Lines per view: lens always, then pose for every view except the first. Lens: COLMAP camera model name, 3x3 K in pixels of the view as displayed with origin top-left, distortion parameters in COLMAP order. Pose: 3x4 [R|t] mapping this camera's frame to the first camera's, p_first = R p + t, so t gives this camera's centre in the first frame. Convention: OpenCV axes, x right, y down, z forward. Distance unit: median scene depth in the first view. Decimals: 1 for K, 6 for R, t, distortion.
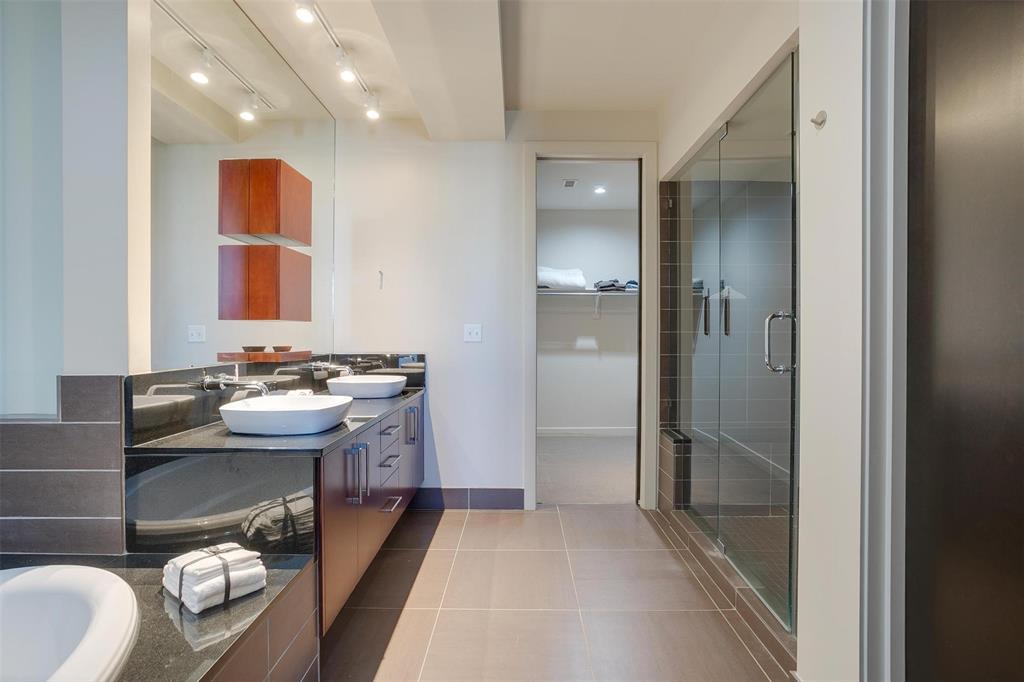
lens RADIAL K [[498.8, 0, 512.0], [0, 498.8, 341.0], [0, 0, 1]] dist [-0.074672, 0.046123]
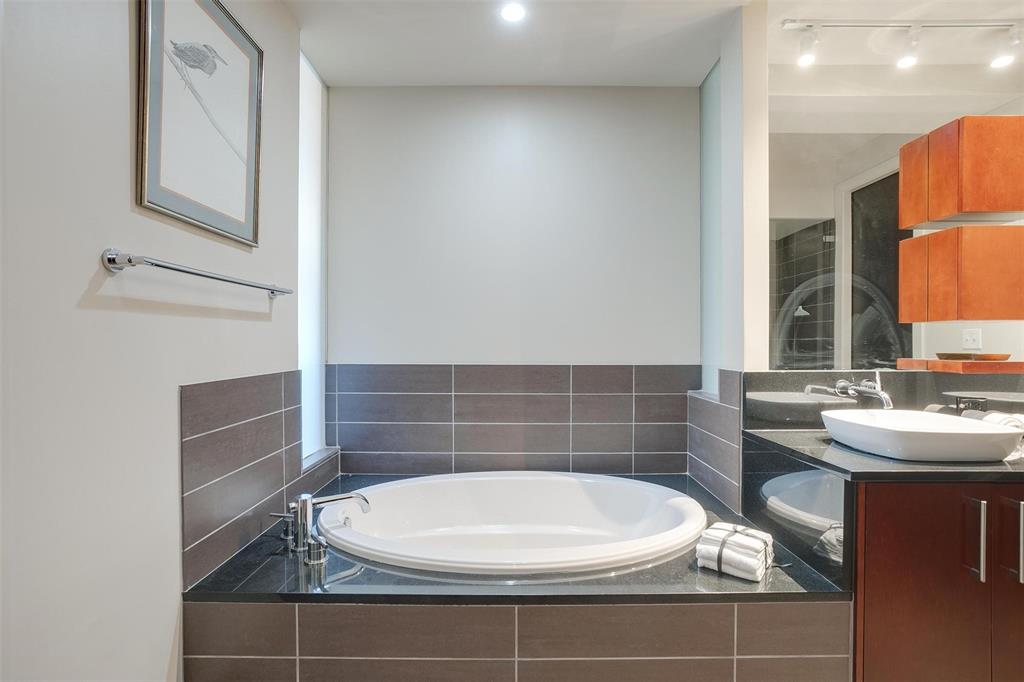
lens RADIAL K [[498.8, 0, 512.0], [0, 498.8, 341.0], [0, 0, 1]] dist [-0.074672, 0.046123]
pose [[0.018447, 0.004656, -0.999819, 0.426738], [-0.013507, 0.999899, 0.004407, -0.004679], [0.999739, 0.013423, 0.018508, 0.370057]]
